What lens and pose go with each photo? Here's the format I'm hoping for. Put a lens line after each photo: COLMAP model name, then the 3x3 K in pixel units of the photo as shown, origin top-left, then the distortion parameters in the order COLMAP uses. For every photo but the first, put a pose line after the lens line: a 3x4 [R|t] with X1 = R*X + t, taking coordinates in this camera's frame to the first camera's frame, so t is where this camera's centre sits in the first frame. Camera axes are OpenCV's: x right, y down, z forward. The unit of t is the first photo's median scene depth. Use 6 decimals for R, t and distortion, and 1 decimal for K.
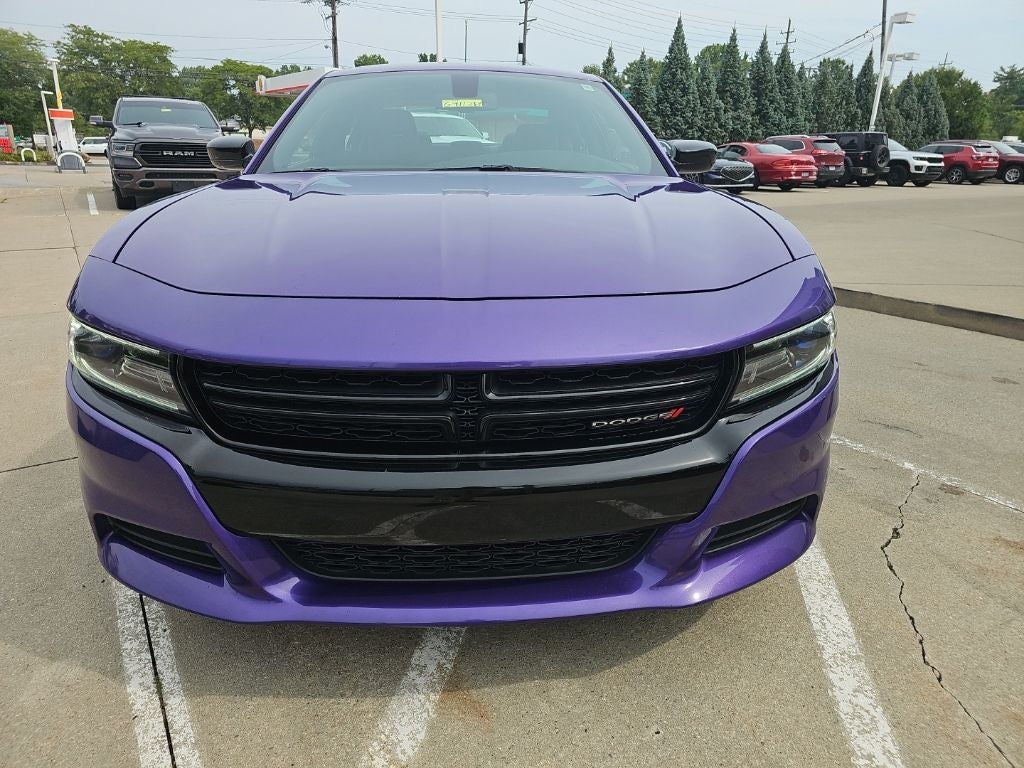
lens RADIAL K [[679.9, 0, 520.2], [0, 679.9, 373.6], [0, 0, 1]] dist [0.031194, -0.019310]
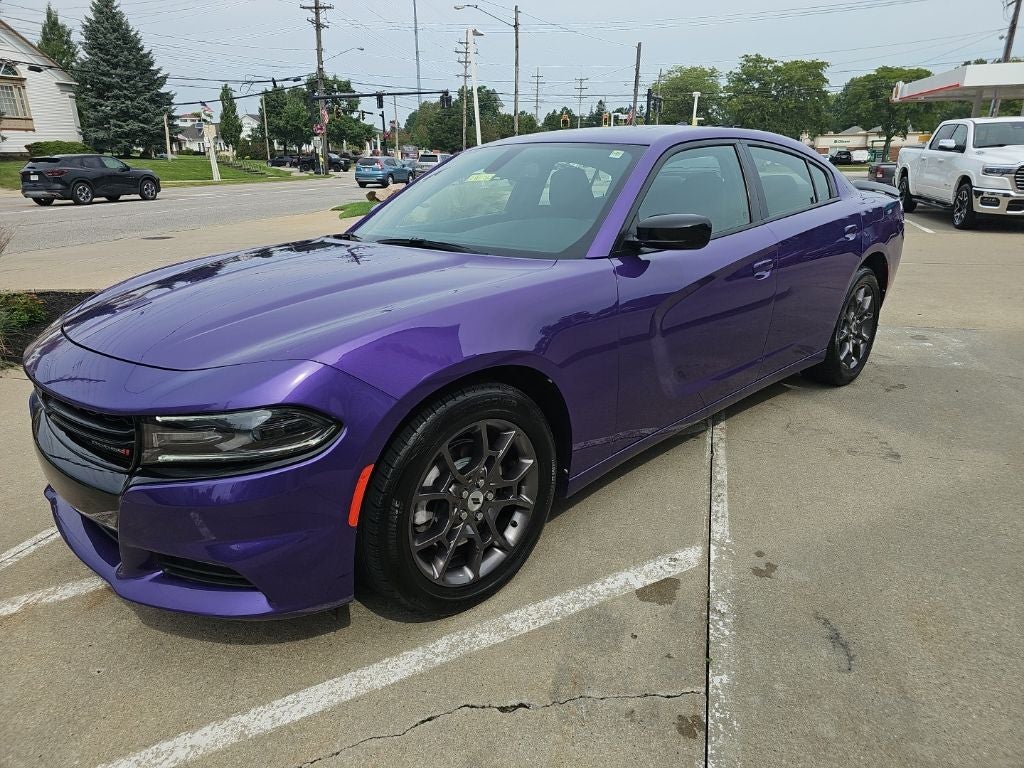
lens RADIAL K [[679.9, 0, 519.8], [0, 679.9, 367.8], [0, 0, 1]] dist [0.031194, -0.019310]
pose [[0.654397, 0.195129, -0.730541, 1.346580], [-0.208809, 0.975196, 0.073432, -0.290850], [0.726749, 0.104490, 0.678910, 0.495267]]
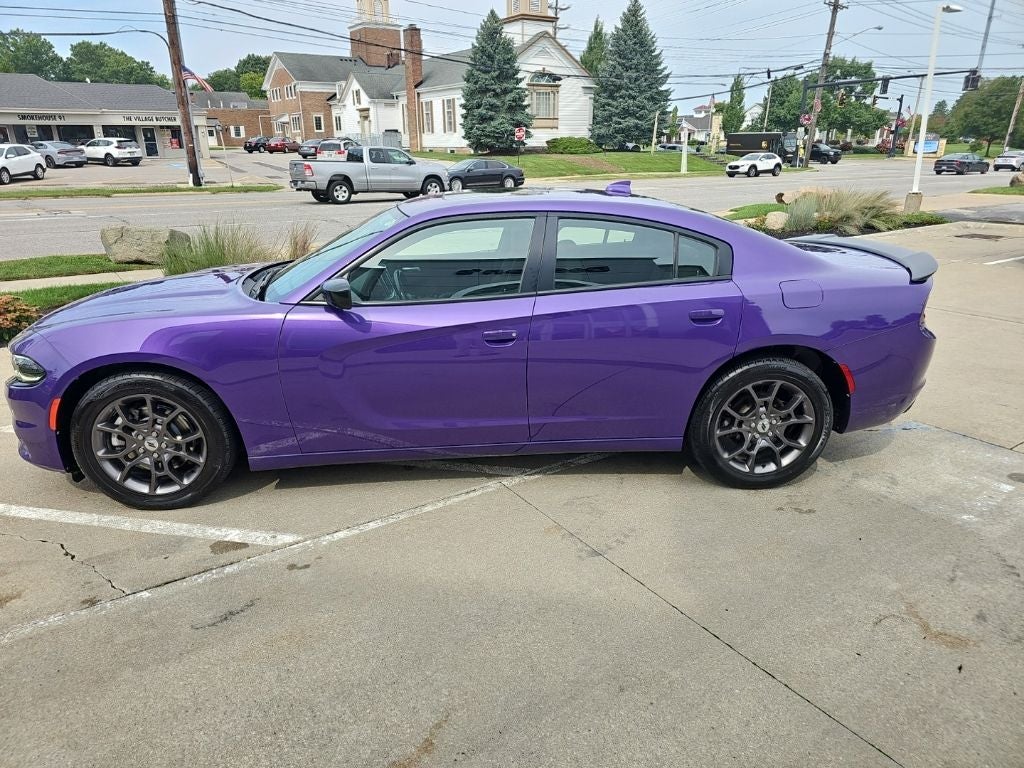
lens RADIAL K [[679.9, 0, 507.7], [0, 679.9, 381.3], [0, 0, 1]] dist [0.031194, -0.019310]
pose [[0.006324, 0.301868, -0.953329, 2.258674], [-0.304910, 0.908531, 0.285660, -0.981149], [0.952360, 0.288873, 0.097788, 2.011346]]
